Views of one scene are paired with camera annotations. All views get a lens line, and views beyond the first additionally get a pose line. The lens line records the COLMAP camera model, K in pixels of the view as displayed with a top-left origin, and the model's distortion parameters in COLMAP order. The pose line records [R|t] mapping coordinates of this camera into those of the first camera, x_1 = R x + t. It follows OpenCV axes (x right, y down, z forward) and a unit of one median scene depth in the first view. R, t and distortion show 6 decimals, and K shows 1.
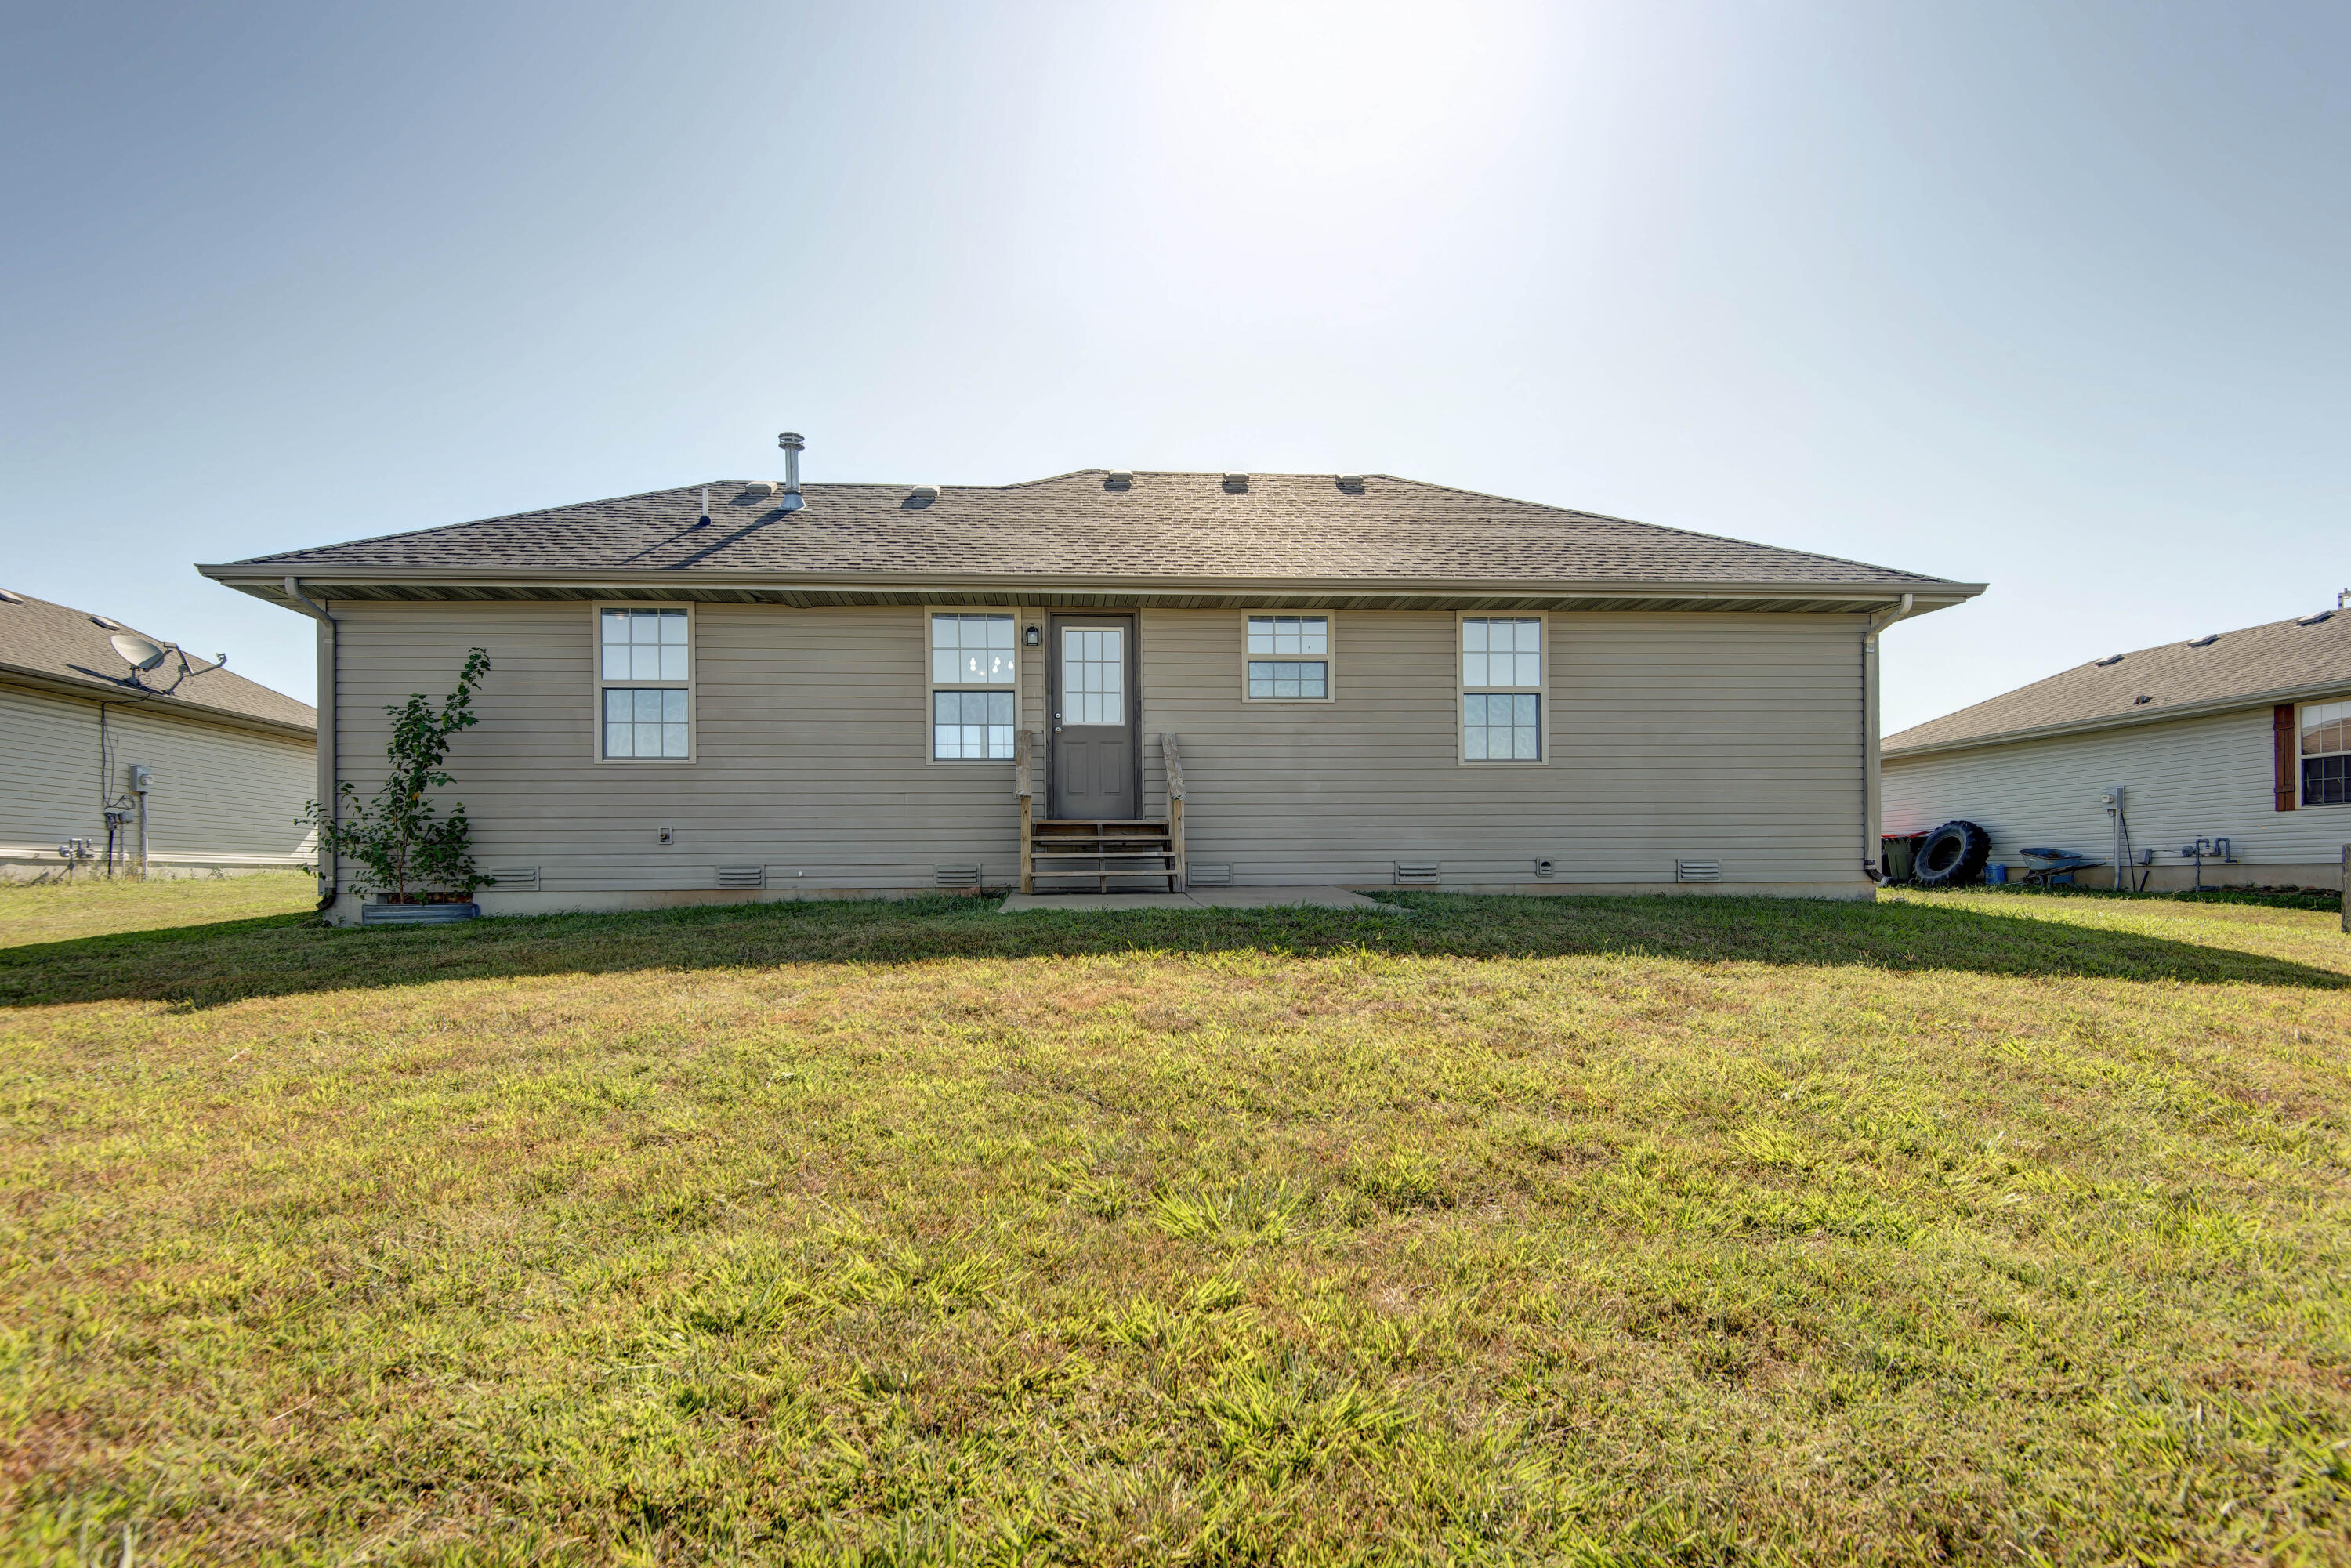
lens RADIAL K [[1168.6, 0, 1165.8], [0, 1168.6, 874.7], [0, 0, 1]] dist [-0.003211, -0.001641]
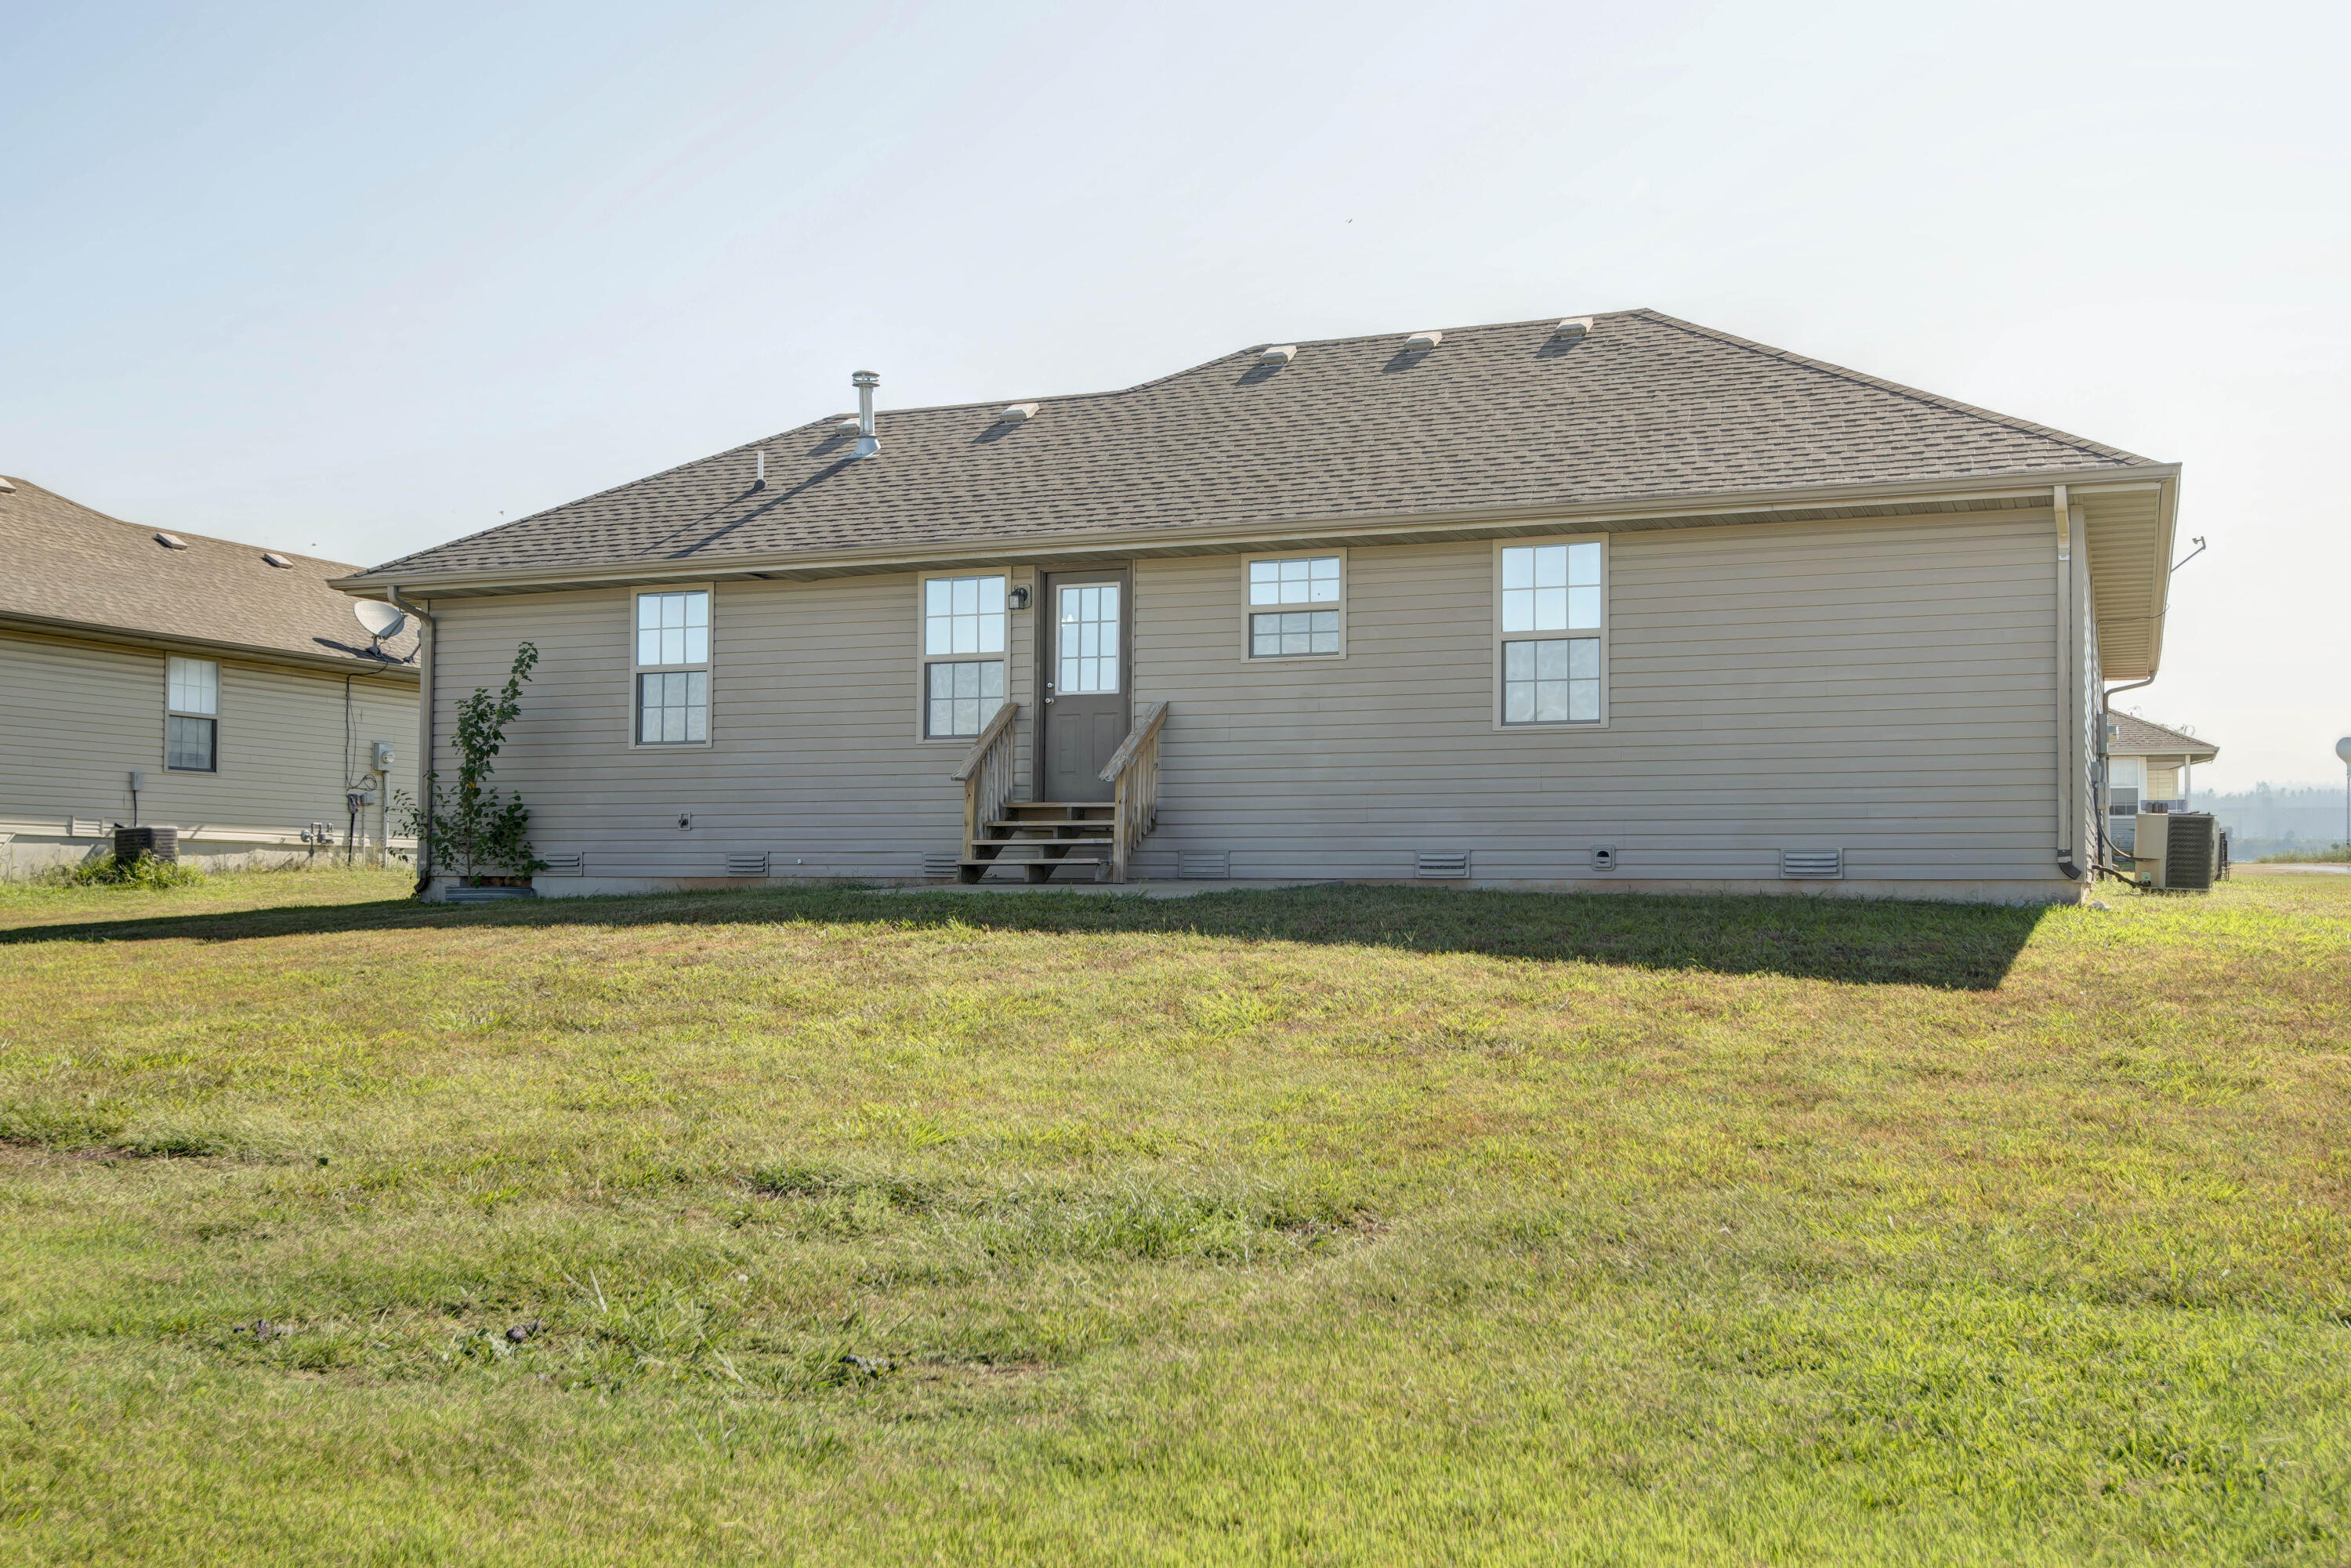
lens RADIAL K [[2378.9, 0, 1176.8], [0, 2378.9, 782.9], [0, 0, 1]] dist [-0.024406, 0.000000]
pose [[0.887399, -0.009732, -0.460900, 0.822644], [-0.009895, 0.999145, -0.040149, 0.010175], [0.460896, 0.040189, 0.886544, -0.556322]]
